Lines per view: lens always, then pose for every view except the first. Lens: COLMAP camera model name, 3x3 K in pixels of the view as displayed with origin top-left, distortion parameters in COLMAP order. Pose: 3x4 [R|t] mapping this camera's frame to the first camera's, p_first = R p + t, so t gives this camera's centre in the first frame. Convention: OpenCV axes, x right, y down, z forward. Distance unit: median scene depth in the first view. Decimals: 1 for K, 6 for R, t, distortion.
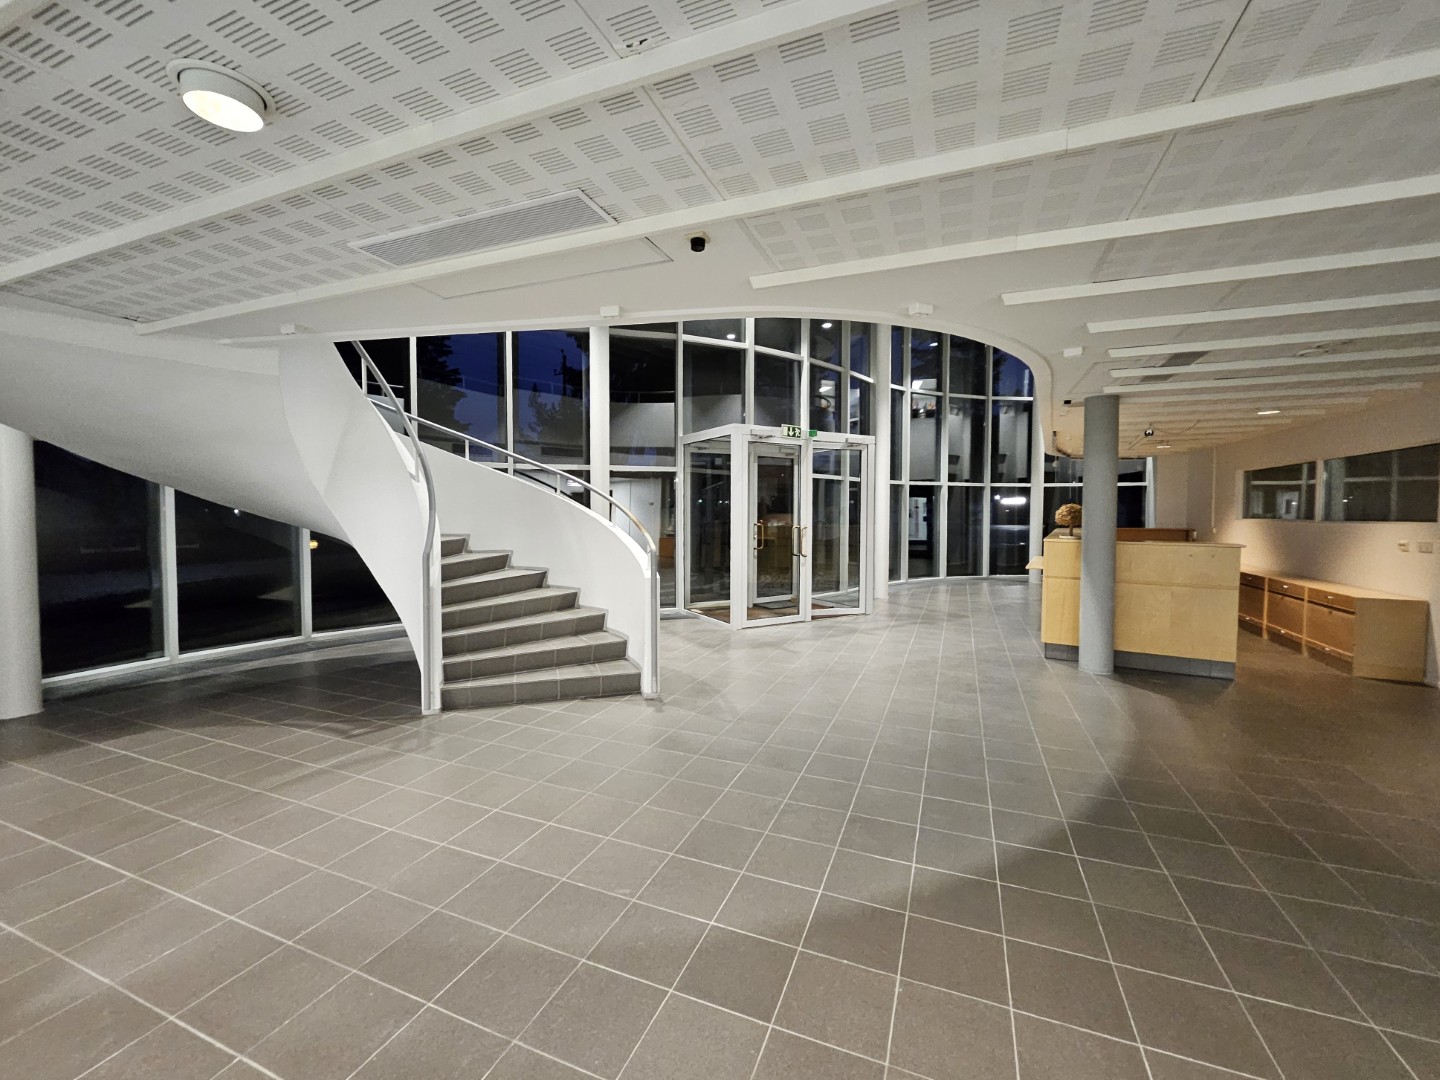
lens RADIAL K [[580.8, 0, 720.1], [0, 580.8, 528.3], [0, 0, 1]] dist [-0.003018, 0.000107]
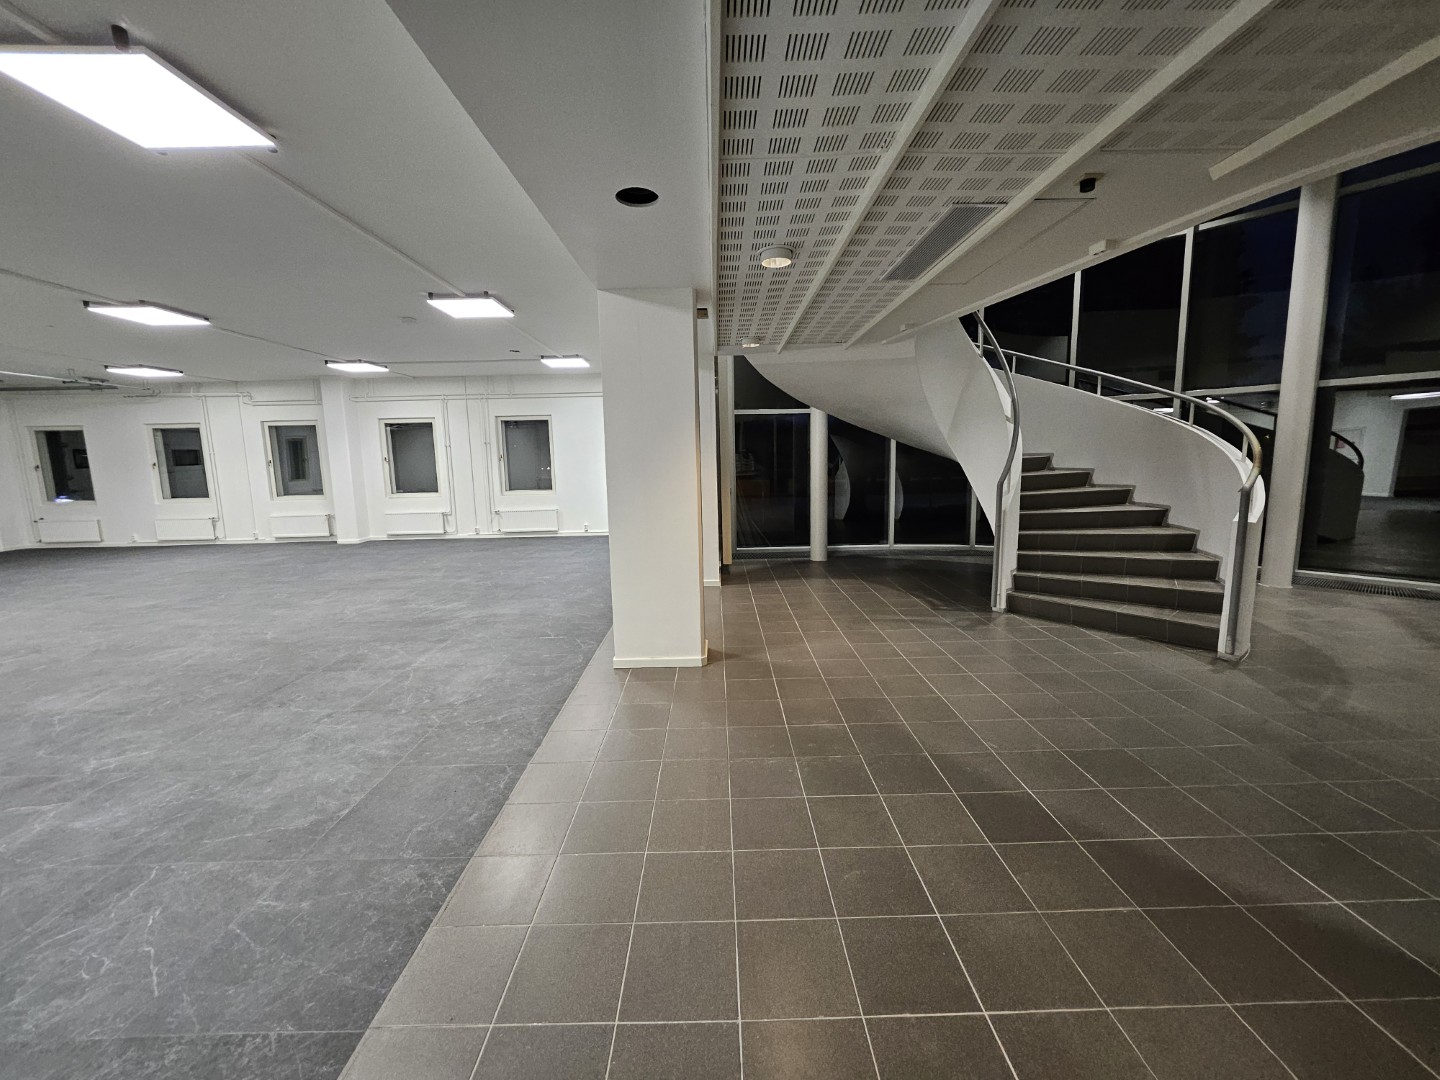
lens RADIAL K [[580.8, 0, 726.4], [0, 580.8, 518.0], [0, 0, 1]] dist [-0.003018, 0.000107]
pose [[0.385929, 0.088497, -0.918274, 0.393000], [-0.003662, 0.995527, 0.094403, 0.004854], [0.922521, -0.033070, 0.384527, -0.009423]]
